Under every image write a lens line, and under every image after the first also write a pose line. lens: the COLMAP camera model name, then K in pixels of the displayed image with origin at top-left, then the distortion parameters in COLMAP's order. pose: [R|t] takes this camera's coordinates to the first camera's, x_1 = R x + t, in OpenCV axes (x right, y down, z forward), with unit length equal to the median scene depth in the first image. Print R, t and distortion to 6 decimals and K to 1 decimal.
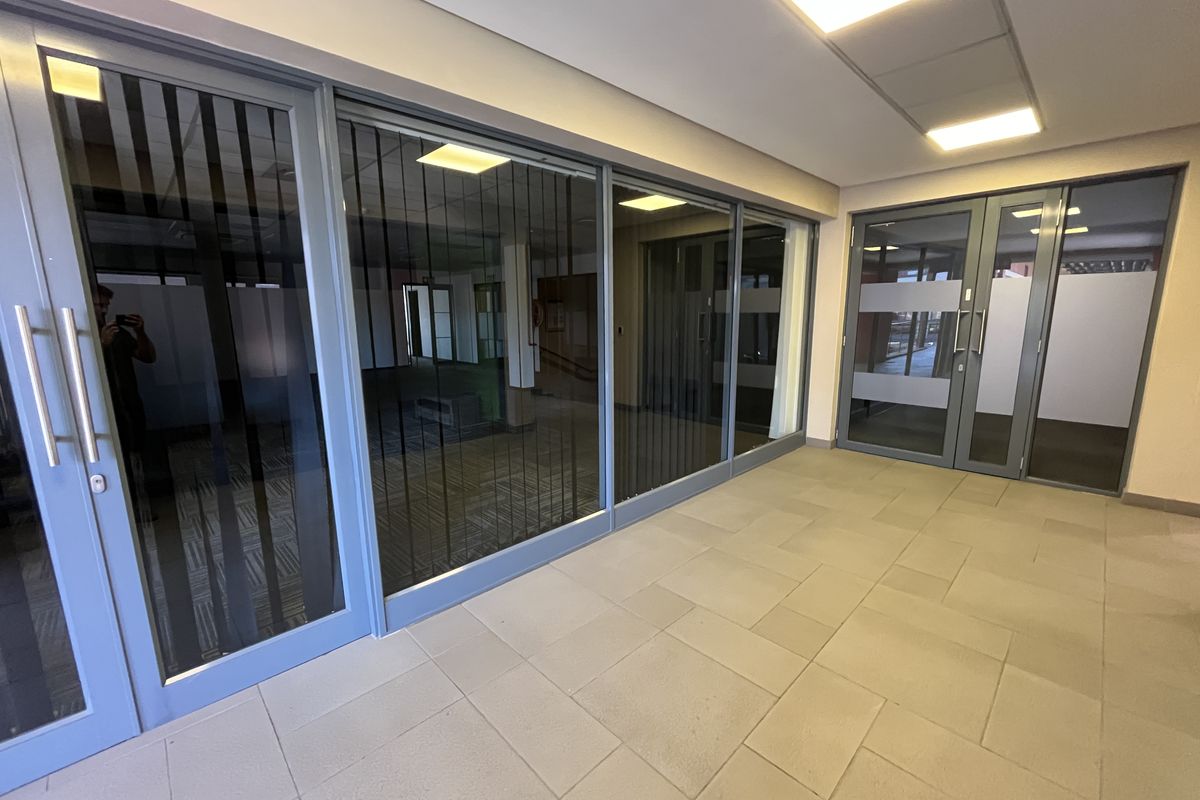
lens RADIAL K [[484.7, 0, 600.0], [0, 484.7, 400.0], [0, 0, 1]] dist [0.000987, -0.000004]
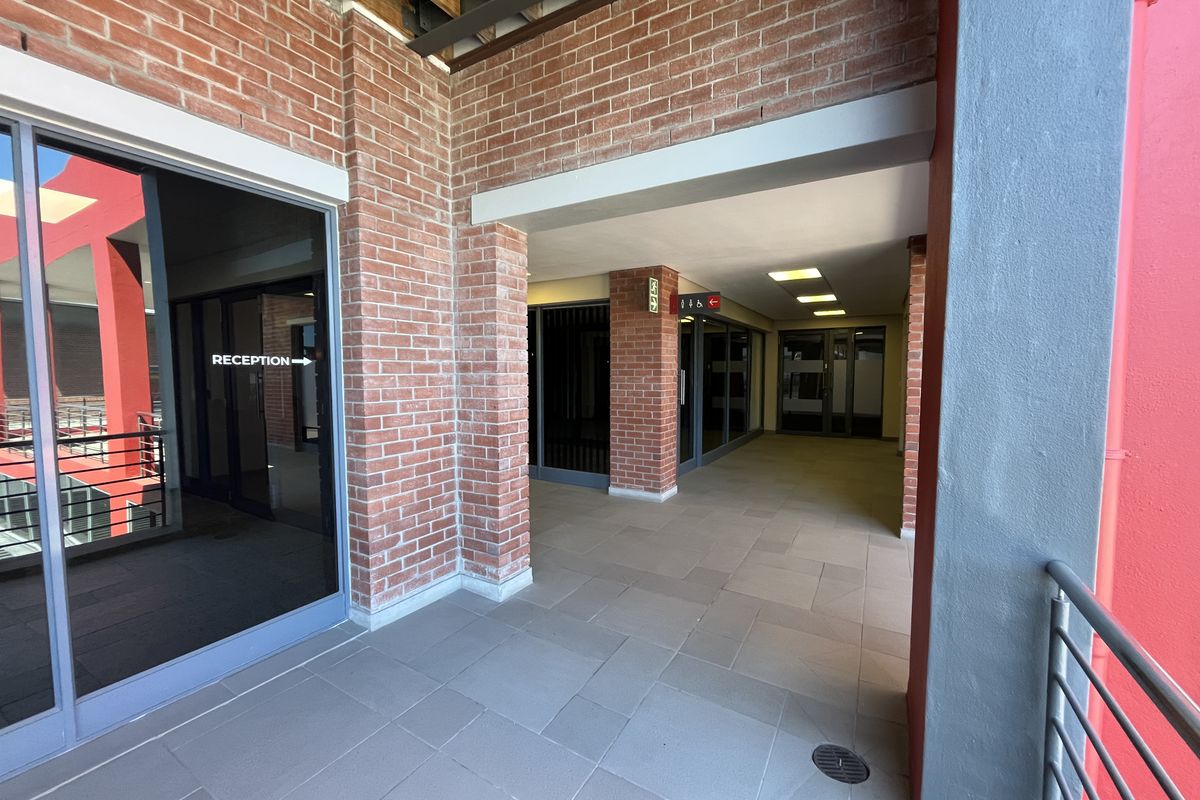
lens RADIAL K [[484.7, 0, 600.0], [0, 484.7, 400.0], [0, 0, 1]] dist [0.000987, -0.000004]
pose [[0.962861, -0.006918, 0.269910, -1.001712], [0.039025, 0.992740, -0.113770, 0.189055], [-0.267163, 0.120078, 0.956141, -1.023409]]
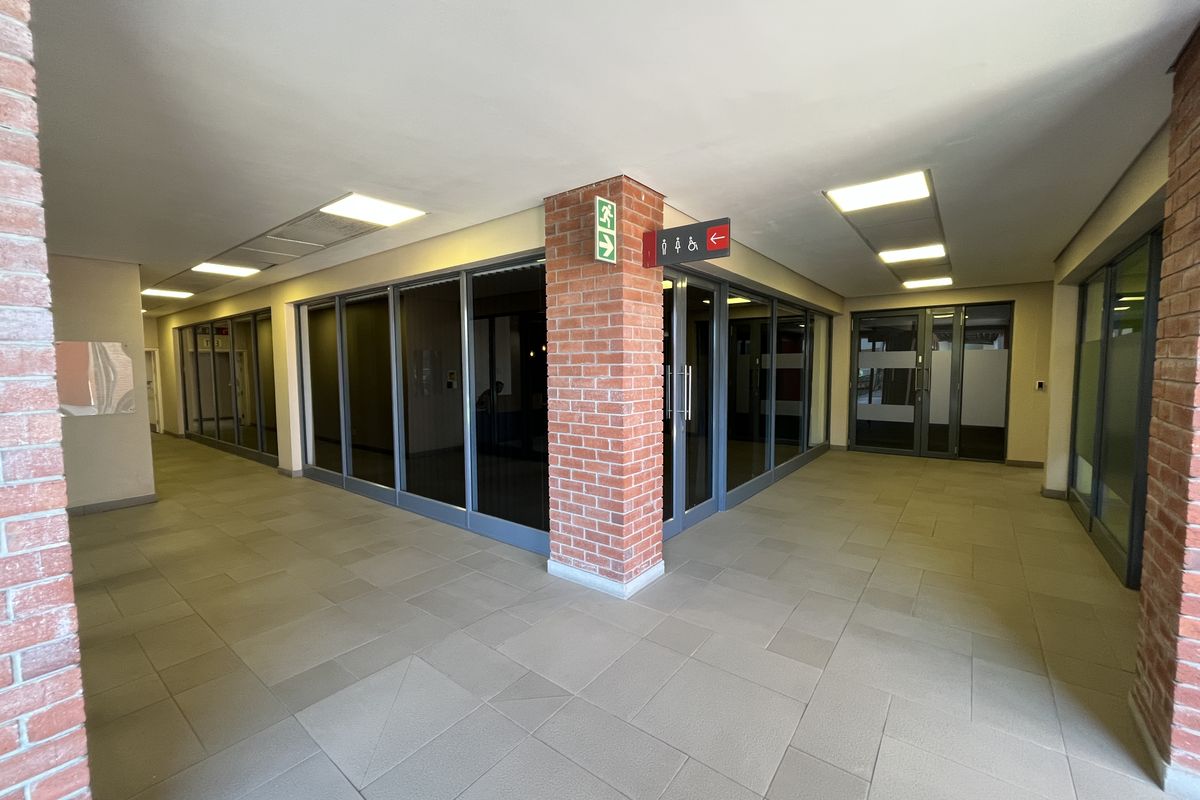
lens RADIAL K [[484.7, 0, 600.0], [0, 484.7, 400.0], [0, 0, 1]] dist [0.000987, -0.000004]
pose [[0.989715, -0.005585, 0.142947, -0.662646], [0.021542, 0.993662, -0.110323, 0.106375], [-0.141425, 0.112268, 0.983562, -0.580428]]
